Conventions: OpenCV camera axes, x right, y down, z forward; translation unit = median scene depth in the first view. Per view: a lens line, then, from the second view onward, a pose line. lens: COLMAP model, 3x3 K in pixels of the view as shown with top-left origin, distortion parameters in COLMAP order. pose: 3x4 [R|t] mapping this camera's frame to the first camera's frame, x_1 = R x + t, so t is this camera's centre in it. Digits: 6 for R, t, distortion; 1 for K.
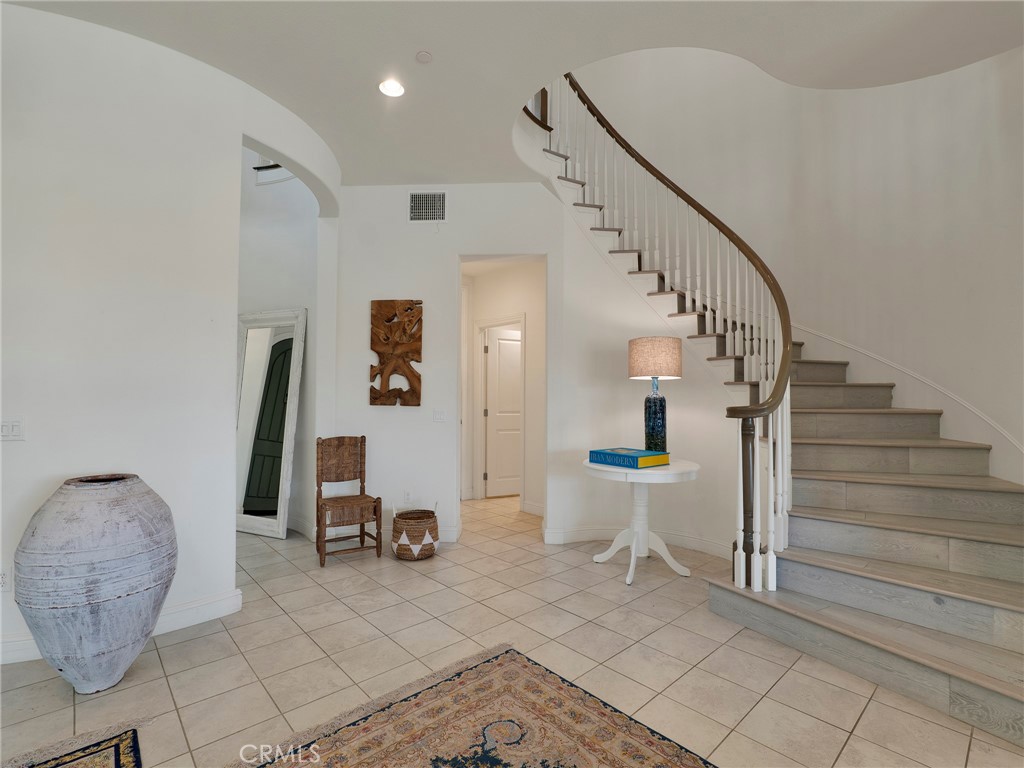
lens RADIAL K [[484.4, 0, 512.0], [0, 484.4, 385.8], [0, 0, 1]] dist [-0.013685, 0.002800]
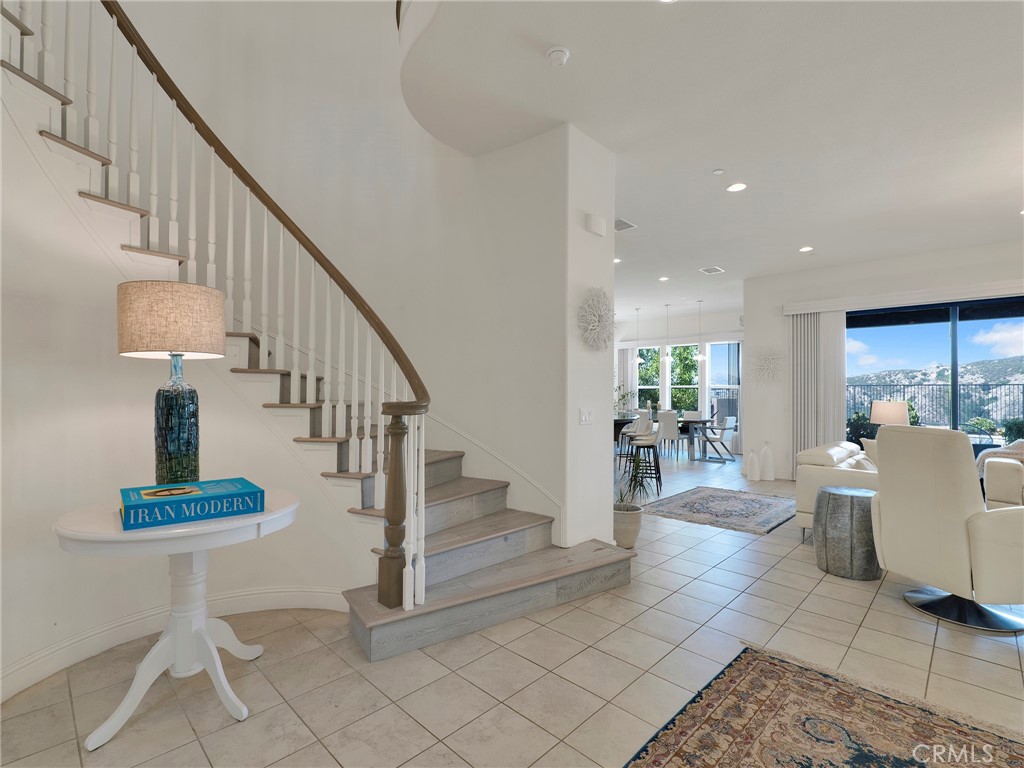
lens RADIAL K [[484.4, 0, 512.0], [0, 484.4, 385.8], [0, 0, 1]] dist [-0.013685, 0.002800]
pose [[-0.051853, 0.011933, 0.998583, -0.428243], [-0.030114, 0.999455, -0.013507, 0.021957], [-0.998201, -0.030771, -0.051465, 0.905034]]
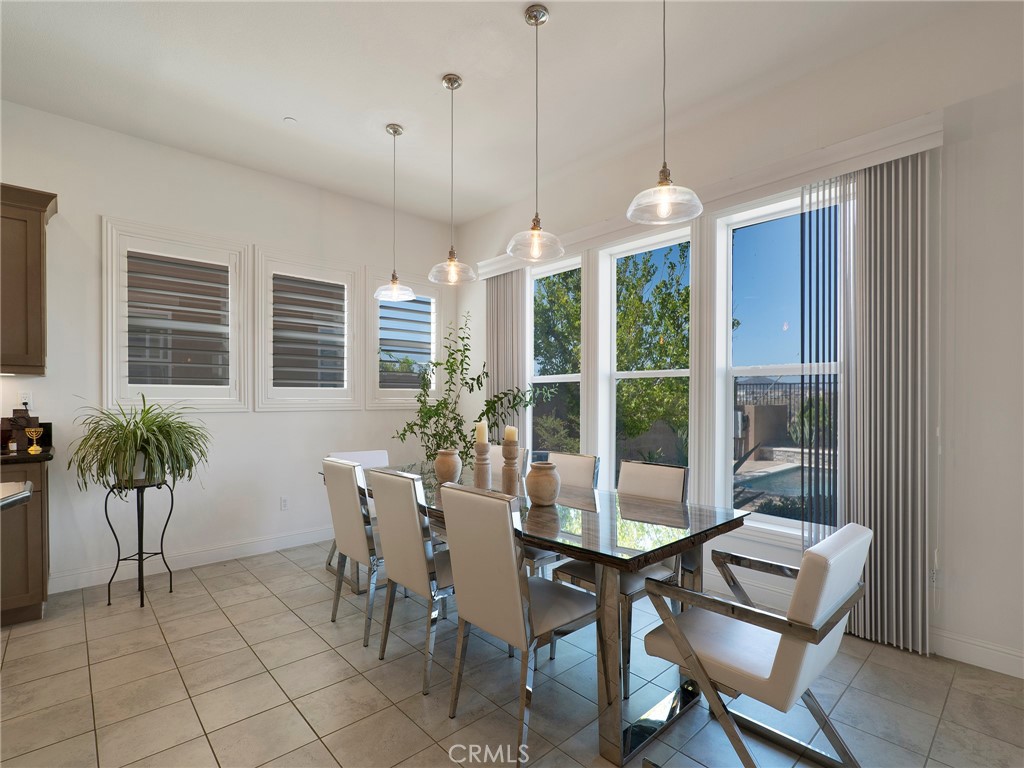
lens RADIAL K [[484.4, 0, 512.0], [0, 484.4, 385.8], [0, 0, 1]] dist [-0.013685, 0.002800]
pose [[-0.007159, 0.004048, 0.999966, 2.633805], [-0.022407, 0.999740, -0.004207, -0.034565], [-0.999723, -0.022436, -0.007066, -0.536568]]
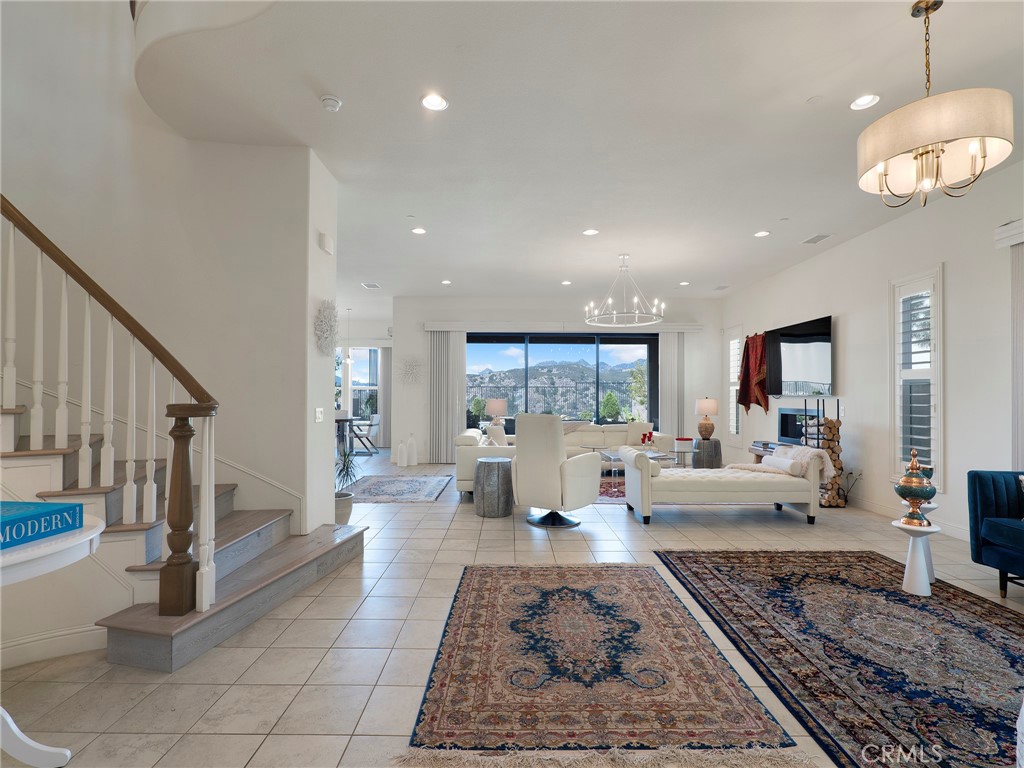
lens RADIAL K [[484.4, 0, 512.0], [0, 484.4, 385.8], [0, 0, 1]] dist [-0.013685, 0.002800]
pose [[-0.733774, 0.009469, 0.679328, -0.551769], [-0.019013, 0.999225, -0.034465, 0.032629], [-0.679128, -0.038205, -0.733025, 1.325516]]
